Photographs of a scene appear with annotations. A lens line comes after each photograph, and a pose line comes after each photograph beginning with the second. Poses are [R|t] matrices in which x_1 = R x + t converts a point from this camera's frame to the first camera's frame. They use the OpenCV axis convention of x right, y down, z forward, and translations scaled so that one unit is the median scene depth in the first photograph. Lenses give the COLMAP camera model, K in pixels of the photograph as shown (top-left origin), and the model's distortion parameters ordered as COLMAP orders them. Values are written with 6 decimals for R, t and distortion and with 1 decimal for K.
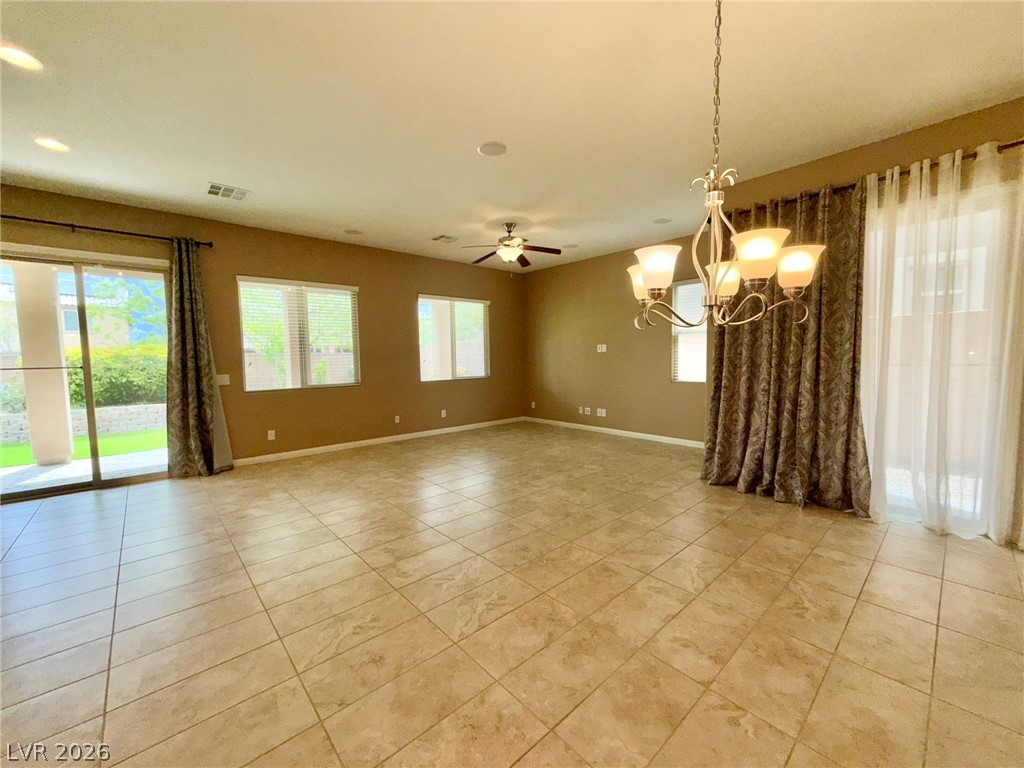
lens RADIAL K [[409.7, 0, 508.1], [0, 409.7, 384.9], [0, 0, 1]] dist [0.000997, -0.000015]
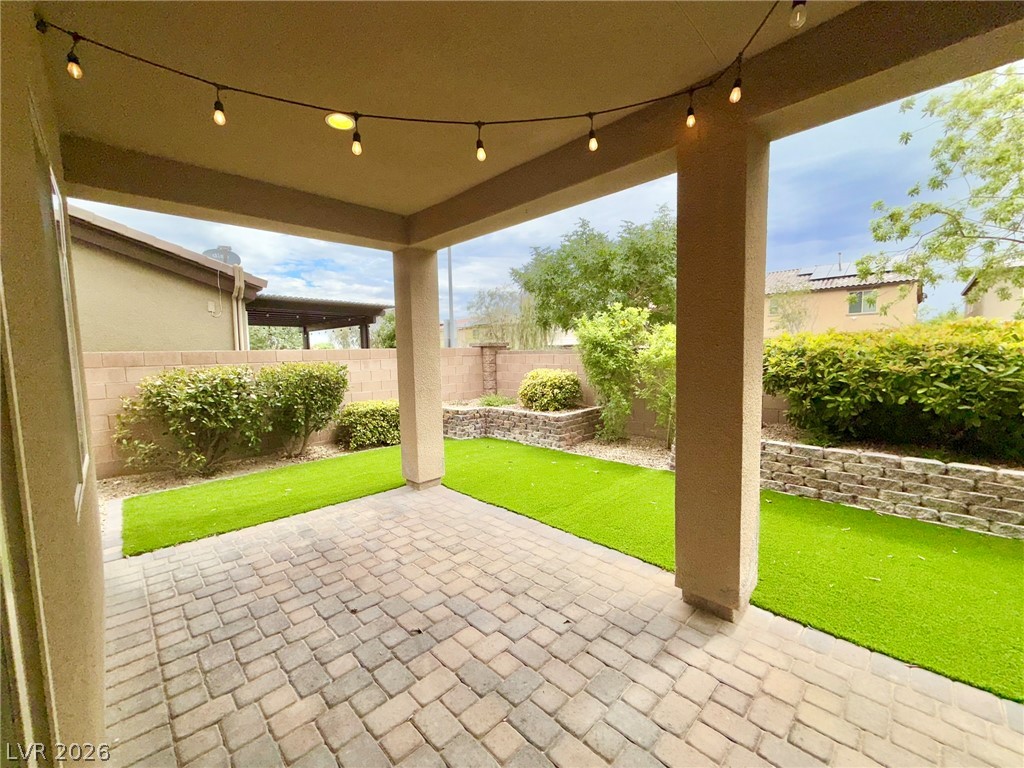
lens RADIAL K [[409.7, 0, 506.7], [0, 409.7, 384.1], [0, 0, 1]] dist [0.000997, -0.000015]
pose [[0.043223, 0.088045, -0.995178, -0.463016], [-0.060008, 0.994539, 0.085383, -0.038188], [0.997262, 0.056029, 0.048270, 0.495064]]
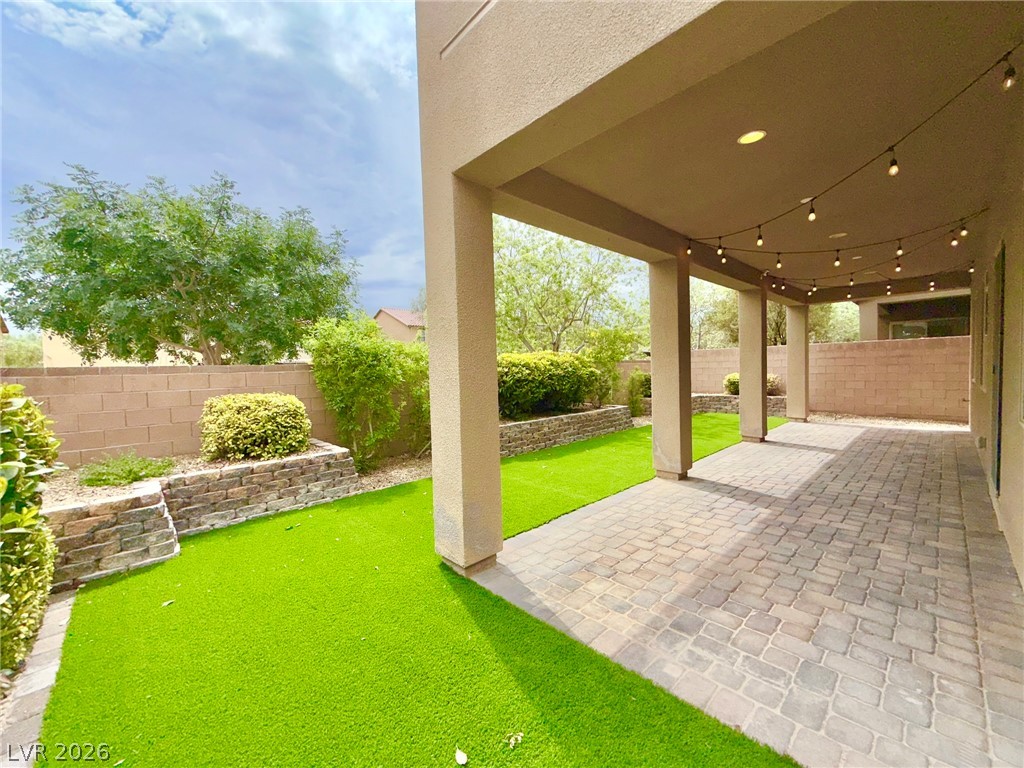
lens RADIAL K [[409.7, 0, 507.9], [0, 409.7, 384.7], [0, 0, 1]] dist [0.000997, -0.000015]
pose [[0.999606, -0.019751, 0.019949, -0.979453], [0.020572, 0.998912, -0.041862, 0.015630], [-0.019100, 0.042256, 0.998924, 0.065262]]
